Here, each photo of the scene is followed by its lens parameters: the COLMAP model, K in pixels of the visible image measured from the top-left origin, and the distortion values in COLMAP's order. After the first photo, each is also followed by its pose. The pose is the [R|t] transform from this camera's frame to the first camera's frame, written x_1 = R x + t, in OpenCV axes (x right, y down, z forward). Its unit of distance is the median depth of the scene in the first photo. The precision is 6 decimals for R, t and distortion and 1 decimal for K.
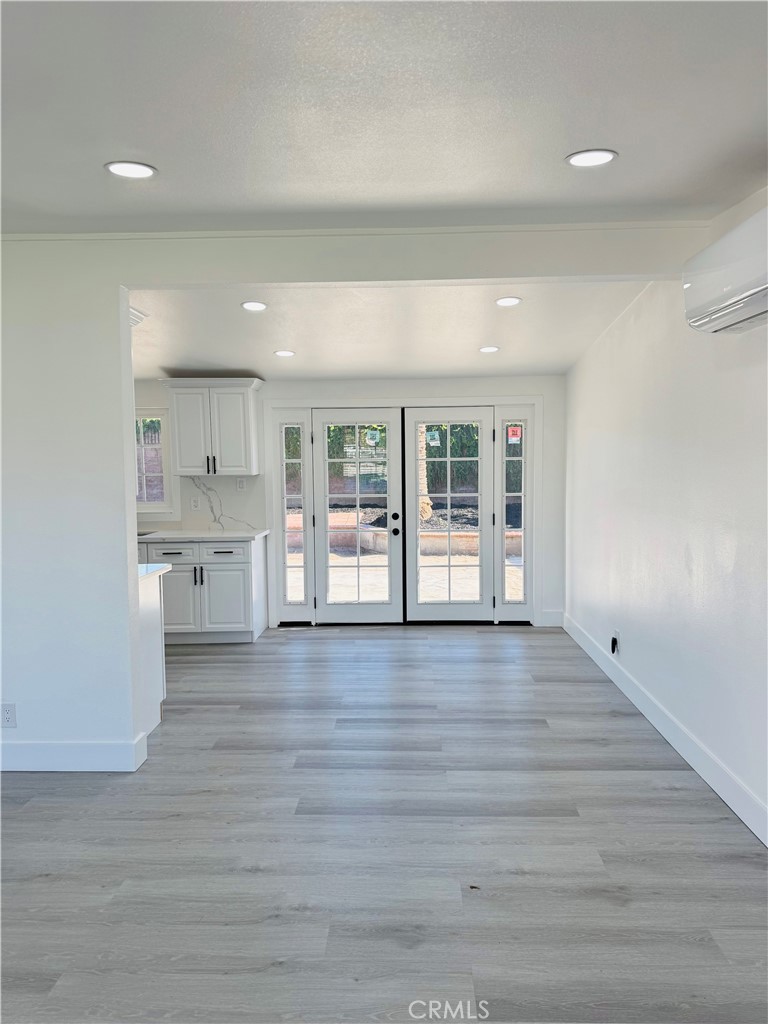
lens RADIAL K [[713.4, 0, 389.9], [0, 713.4, 512.4], [0, 0, 1]] dist [0.106595, -0.135694]
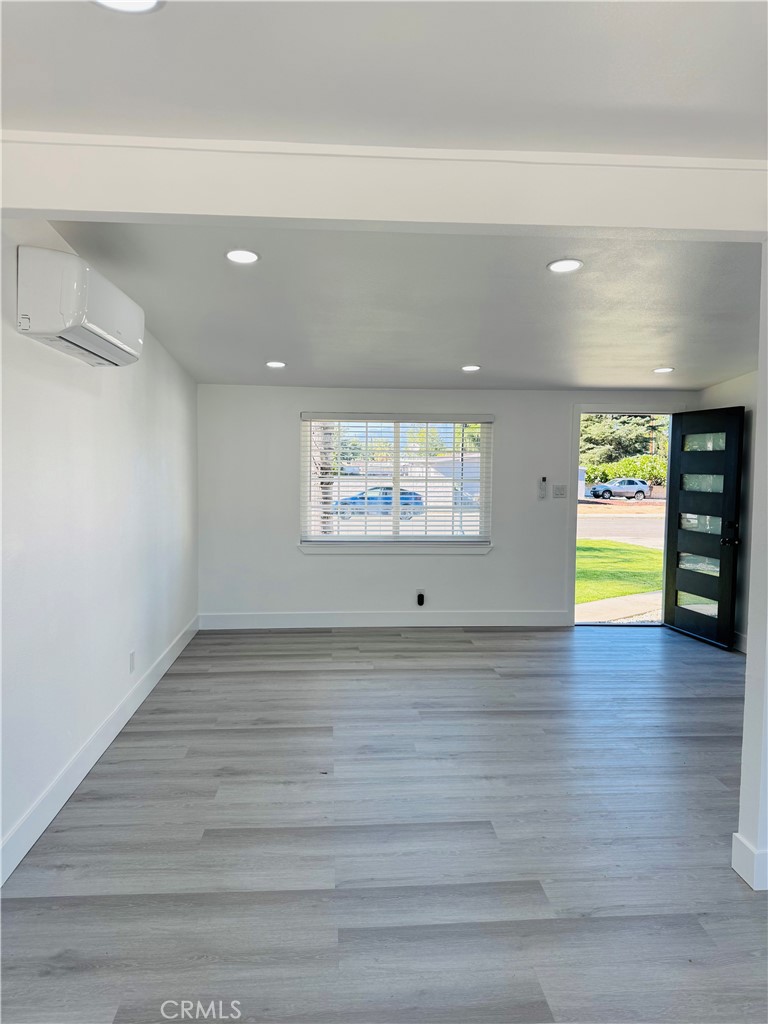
lens RADIAL K [[707.6, 0, 384.0], [0, 707.6, 512.0], [0, 0, 1]] dist [0.049140, -0.051461]
pose [[-0.994946, 0.006216, -0.100220, 0.068533], [-0.008118, 0.989836, 0.141979, -0.090538], [0.100084, 0.142075, -0.984783, 1.159985]]
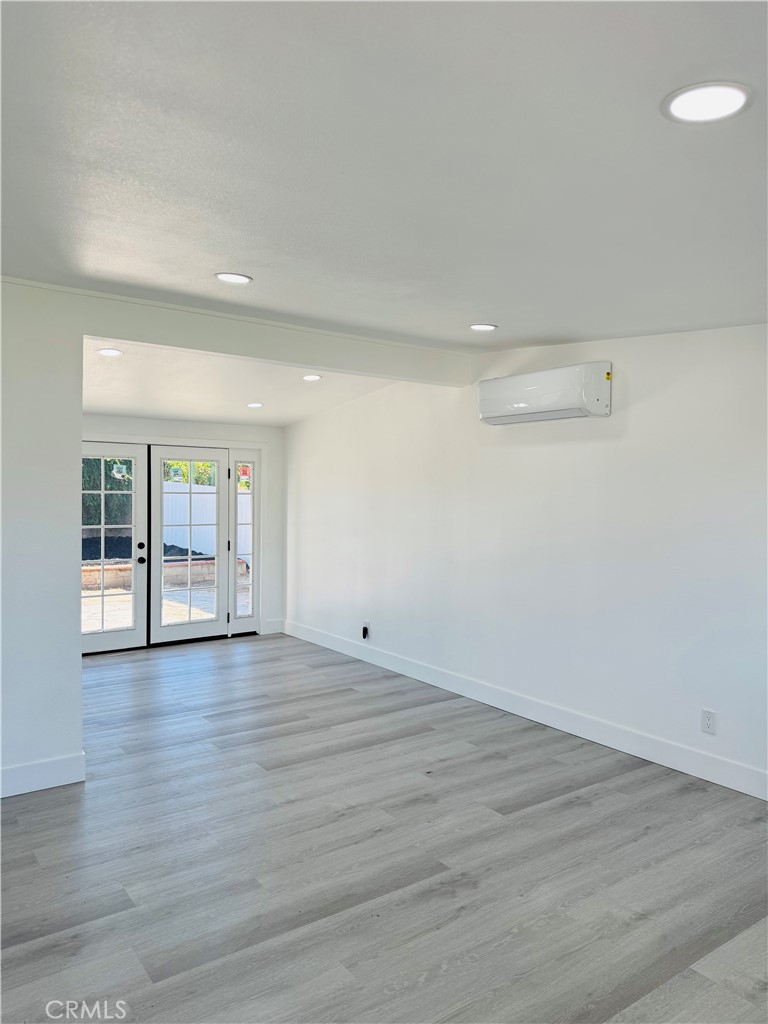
lens RADIAL K [[714.1, 0, 377.7], [0, 714.1, 510.3], [0, 0, 1]] dist [0.153955, -0.230937]
pose [[0.798905, 0.002639, 0.601452, -0.456385], [0.028576, 0.998695, -0.042339, 0.010778], [-0.600778, 0.051012, 0.797787, -0.098809]]
